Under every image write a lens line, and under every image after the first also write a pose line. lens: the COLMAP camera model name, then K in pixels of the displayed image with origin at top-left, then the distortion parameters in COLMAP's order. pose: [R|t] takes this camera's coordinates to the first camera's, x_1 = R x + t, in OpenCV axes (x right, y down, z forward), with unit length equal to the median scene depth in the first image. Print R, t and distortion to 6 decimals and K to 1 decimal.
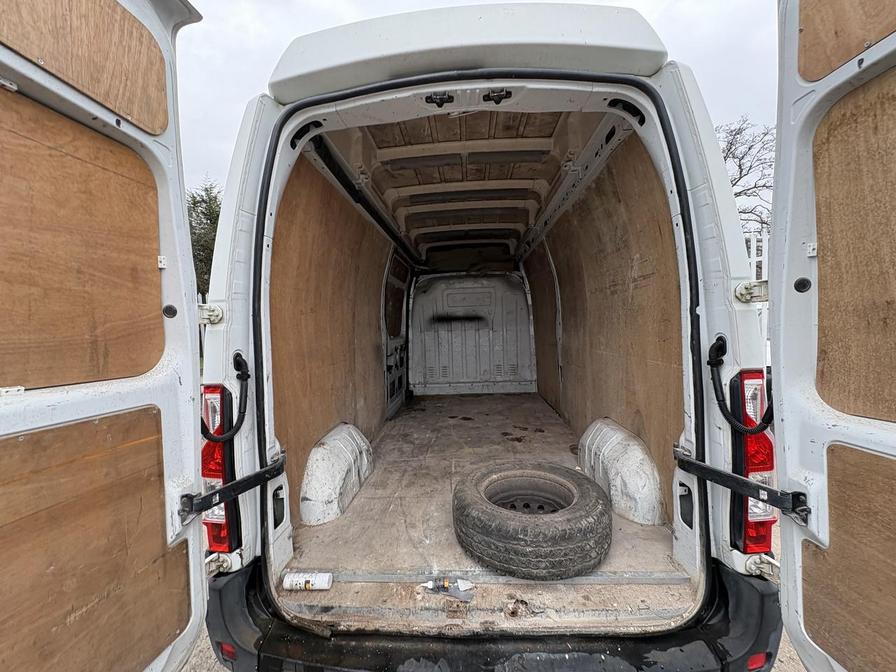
lens RADIAL K [[355.7, 0, 449.8], [0, 355.7, 334.6], [0, 0, 1]] dist [0.001050, -0.000309]
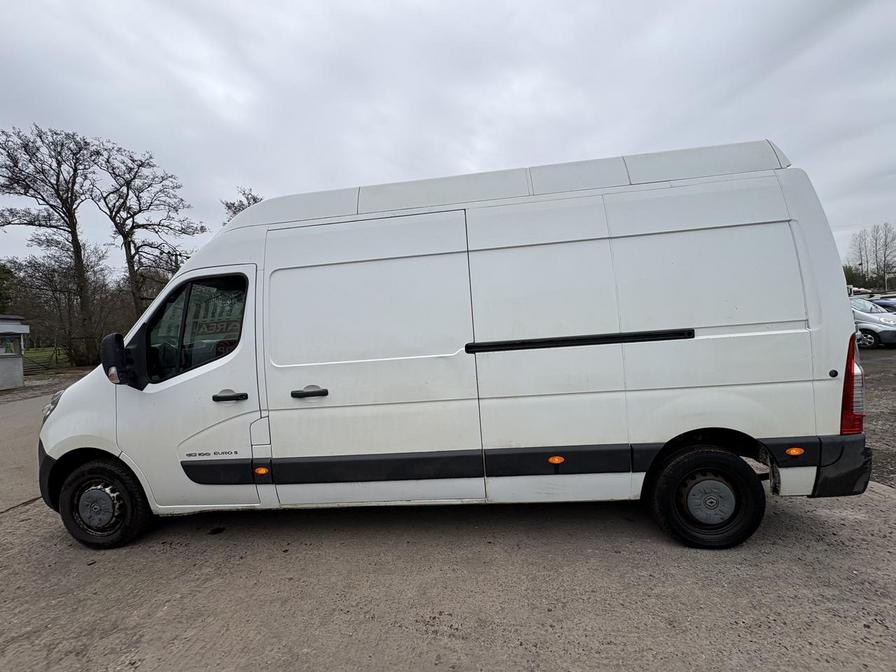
lens RADIAL K [[355.7, 0, 445.9], [0, 355.7, 336.0], [0, 0, 1]] dist [0.001050, -0.000309]
pose [[0.036748, 0.006732, 0.999302, -1.994130], [0.098209, 0.995112, -0.010315, -0.013614], [-0.994487, 0.098520, 0.035907, 2.343396]]
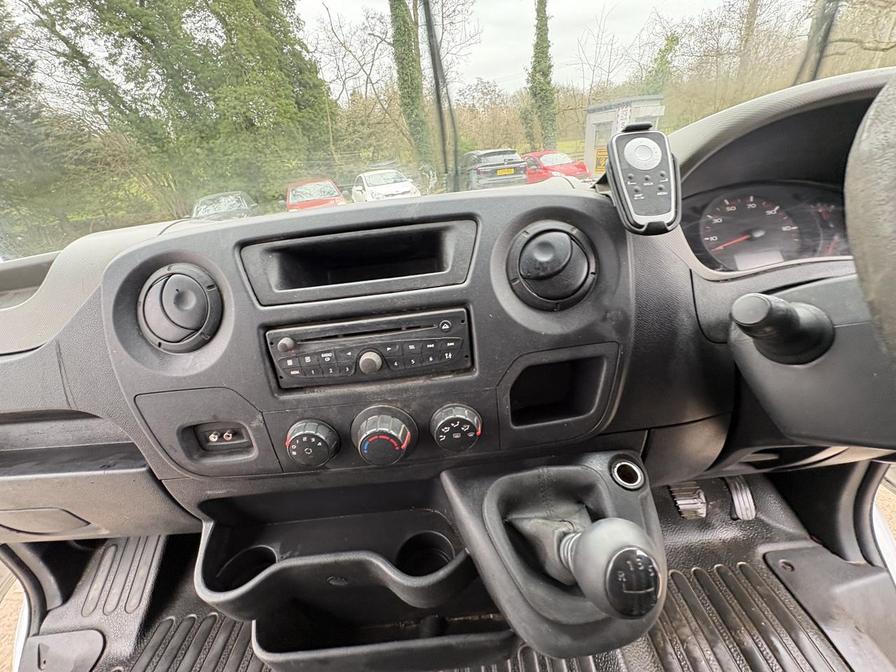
lens RADIAL K [[355.7, 0, 445.2], [0, 355.7, 335.2], [0, 0, 1]] dist [0.001050, -0.000309]
pose [[0.993192, -0.103504, 0.053454, 0.190247], [0.073772, 0.913967, 0.399026, -0.161027], [-0.090156, -0.392366, 0.915380, 3.595861]]
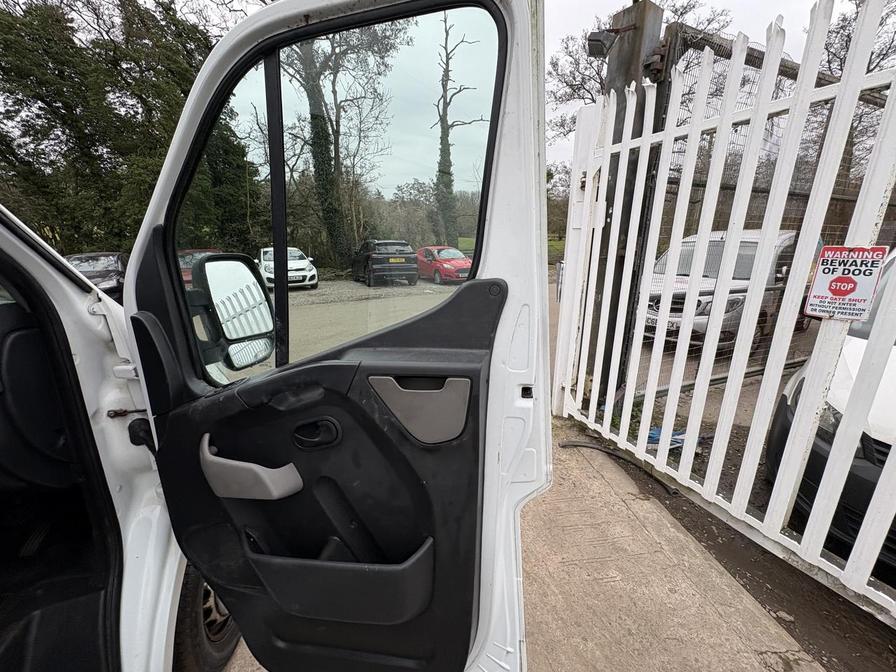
lens RADIAL K [[355.7, 0, 448.9], [0, 355.7, 335.3], [0, 0, 1]] dist [0.001050, -0.000309]
pose [[0.969632, -0.030628, 0.242645, 1.235649], [-0.020631, 0.978348, 0.205937, -0.236457], [-0.243699, -0.204689, 0.948005, 3.167523]]
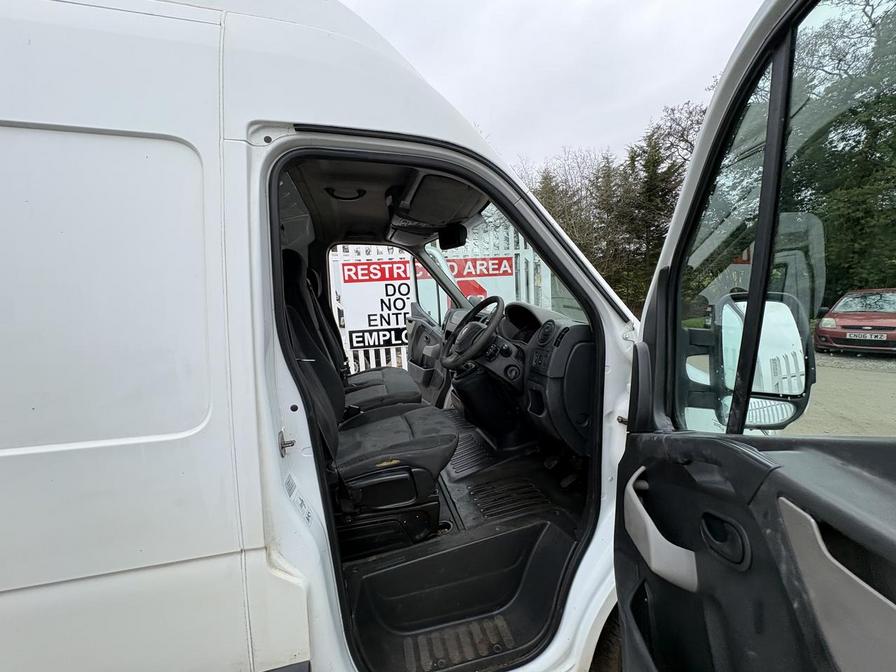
lens RADIAL K [[355.7, 0, 449.9], [0, 355.7, 334.0], [0, 0, 1]] dist [0.001050, -0.000309]
pose [[0.303376, 0.132867, -0.943562, 1.409419], [-0.020969, 0.990922, 0.132794, -0.240776], [0.952640, -0.020501, 0.303408, 3.295858]]
